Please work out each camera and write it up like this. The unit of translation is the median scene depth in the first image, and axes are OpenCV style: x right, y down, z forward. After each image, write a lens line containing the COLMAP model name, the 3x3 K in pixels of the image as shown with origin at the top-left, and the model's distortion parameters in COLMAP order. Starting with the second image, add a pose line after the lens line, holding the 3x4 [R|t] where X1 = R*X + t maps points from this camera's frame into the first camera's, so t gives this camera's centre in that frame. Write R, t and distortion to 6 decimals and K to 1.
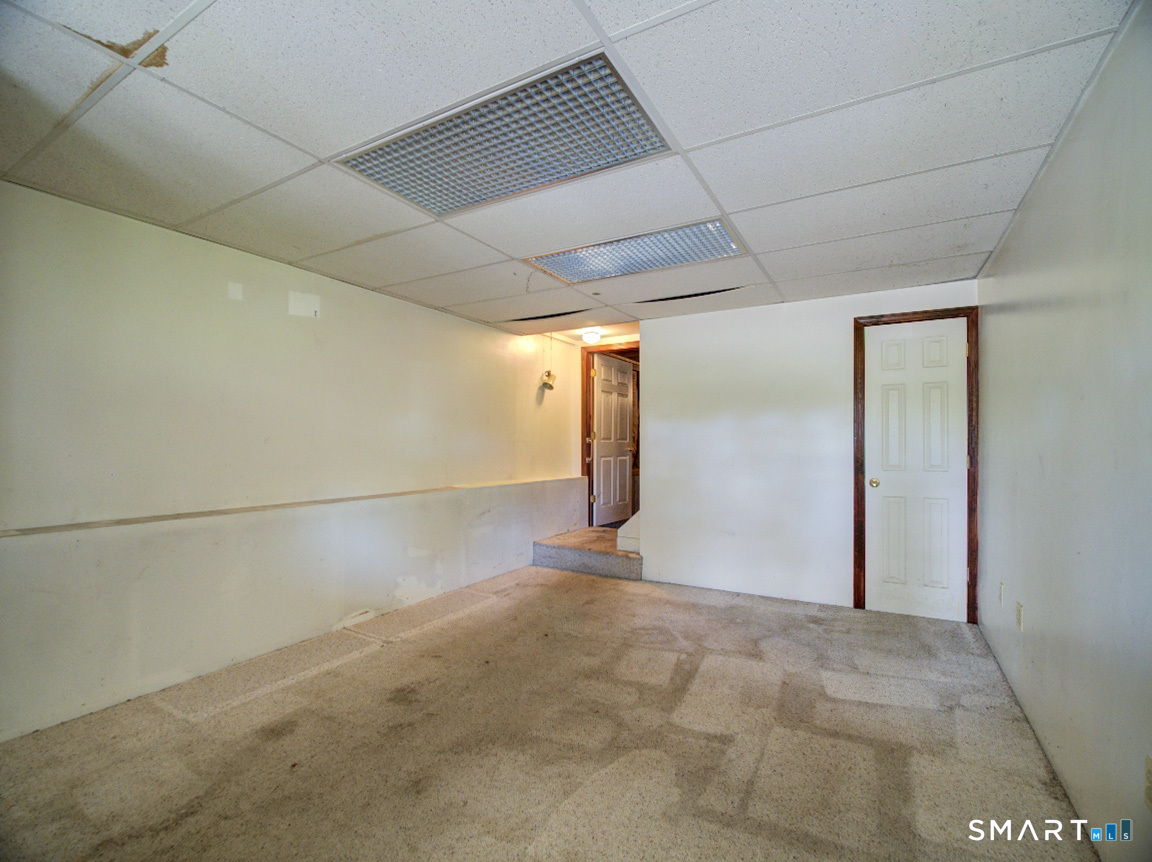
lens RADIAL K [[537.5, 0, 574.5], [0, 537.5, 430.7], [0, 0, 1]] dist [-0.013208, -0.001894]
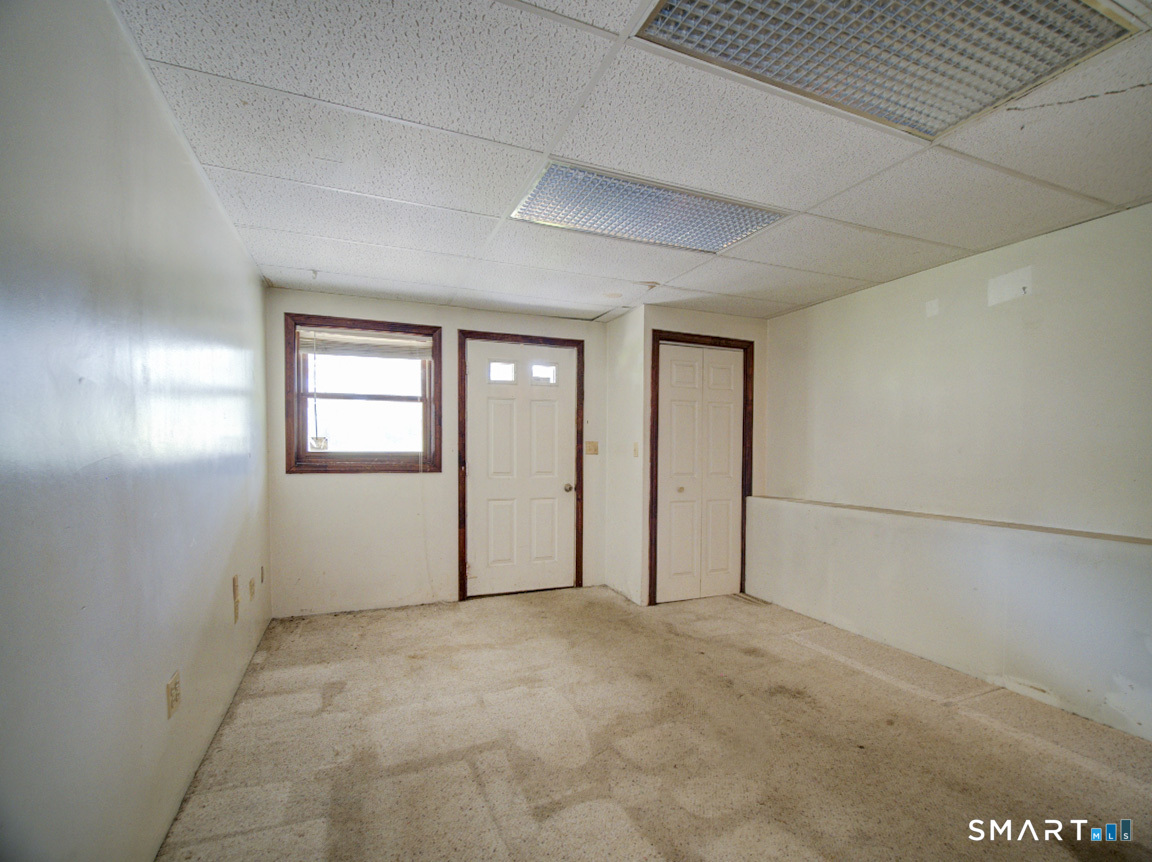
lens RADIAL K [[537.5, 0, 576.4], [0, 537.5, 442.4], [0, 0, 1]] dist [-0.013208, -0.001894]
pose [[-0.611070, -0.018000, -0.791372, 0.893018], [0.011916, 0.999419, -0.031934, 0.040484], [0.791487, -0.028944, -0.610500, 1.537256]]
